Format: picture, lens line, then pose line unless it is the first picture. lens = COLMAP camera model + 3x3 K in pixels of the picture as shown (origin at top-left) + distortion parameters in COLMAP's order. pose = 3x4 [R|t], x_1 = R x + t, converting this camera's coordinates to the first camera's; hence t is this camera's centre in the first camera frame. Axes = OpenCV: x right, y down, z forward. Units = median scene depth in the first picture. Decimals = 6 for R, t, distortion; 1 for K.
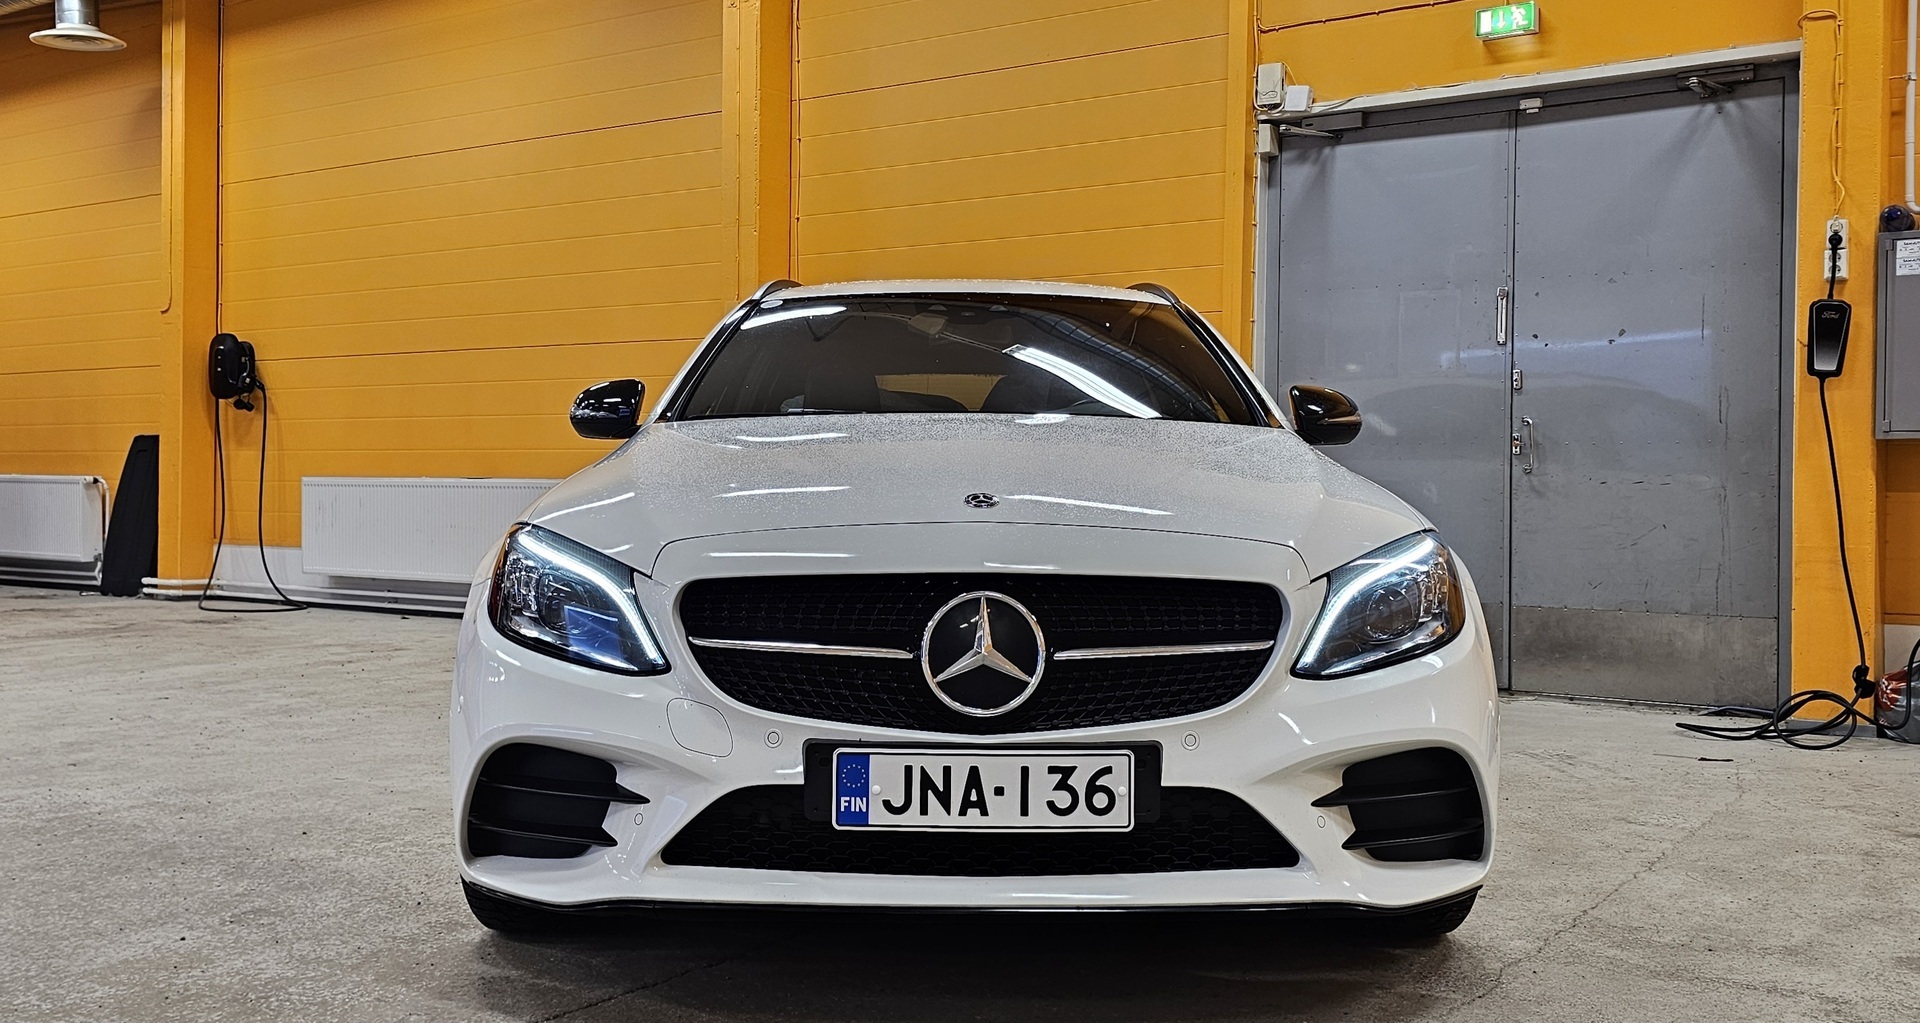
lens RADIAL K [[1241.0, 0, 961.1], [0, 1241.0, 495.2], [0, 0, 1]] dist [0.010316, 0.000675]
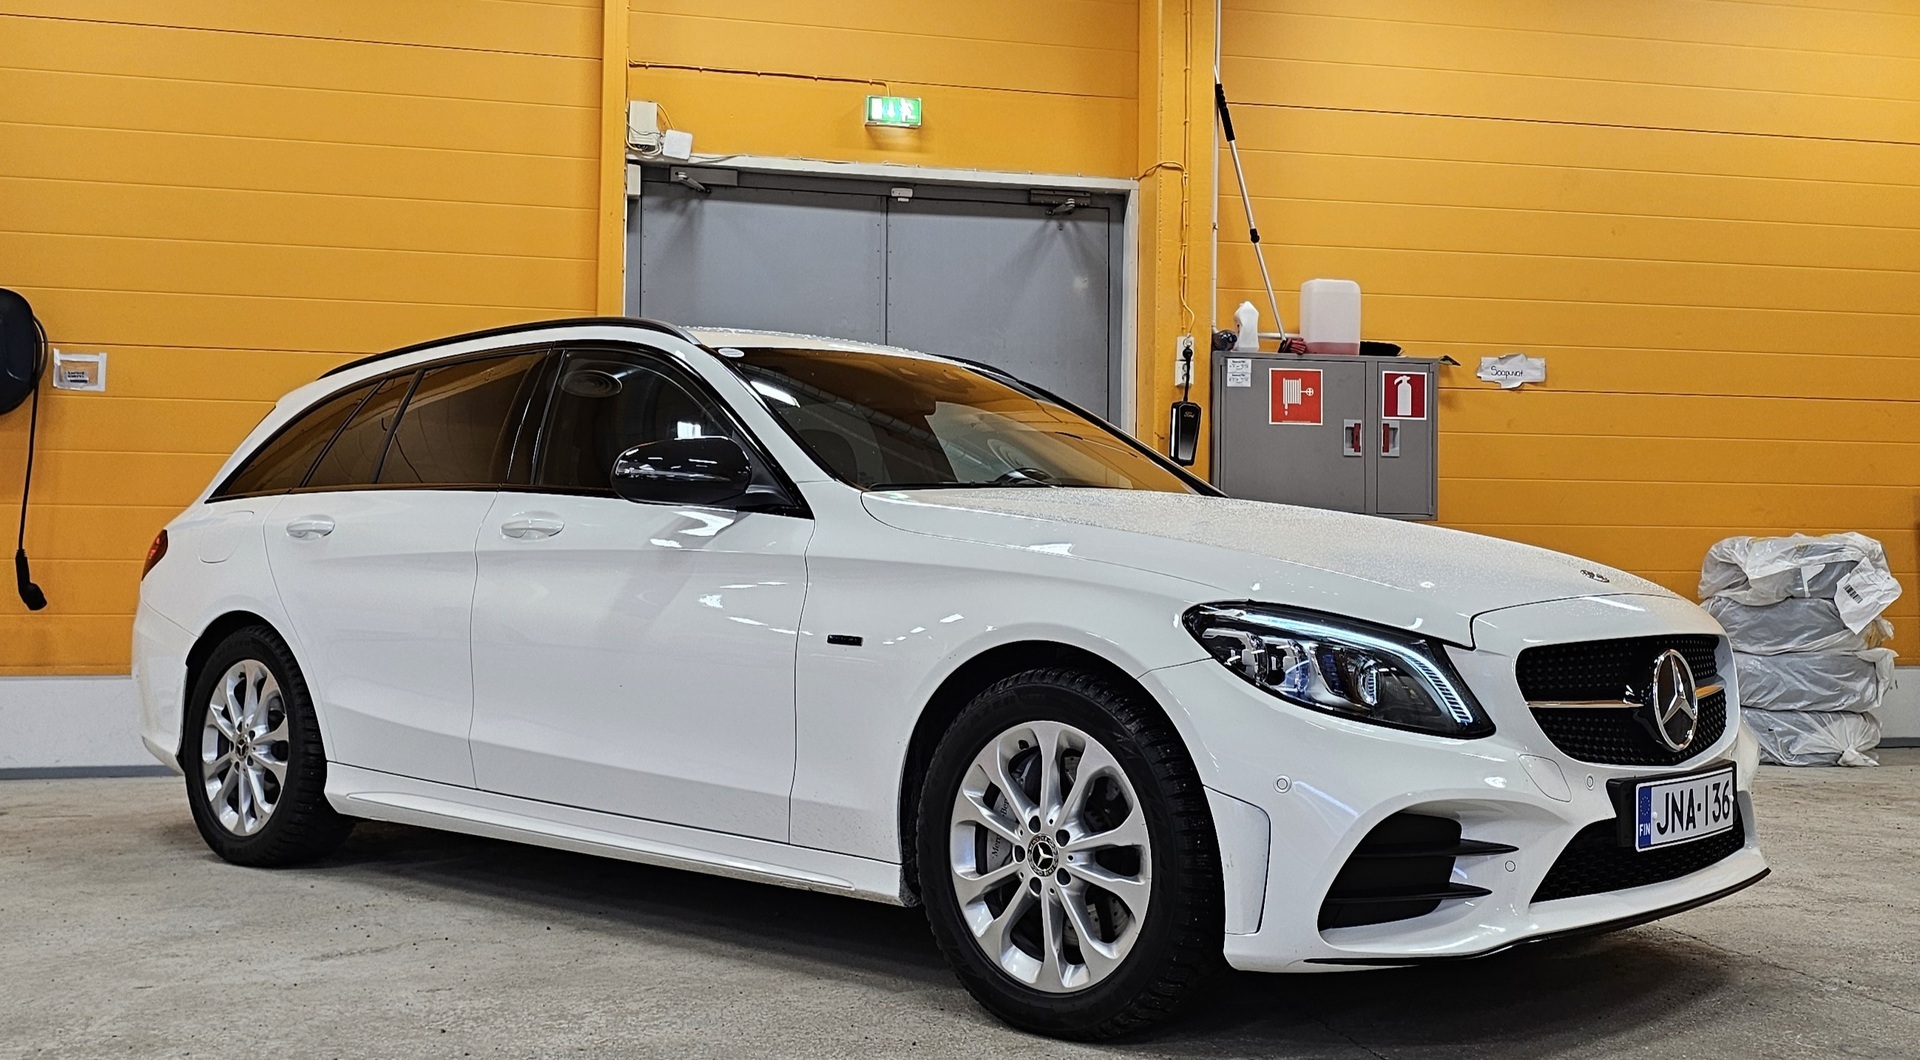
lens RADIAL K [[1339.6, 0, 960.2], [0, 1339.6, 548.0], [0, 0, 1]] dist [0.048100, -0.000389]
pose [[0.821509, 0.005716, 0.570167, -0.177939], [-0.000991, 0.999963, -0.008597, -0.001786], [-0.570194, 0.006497, 0.821484, 0.036856]]
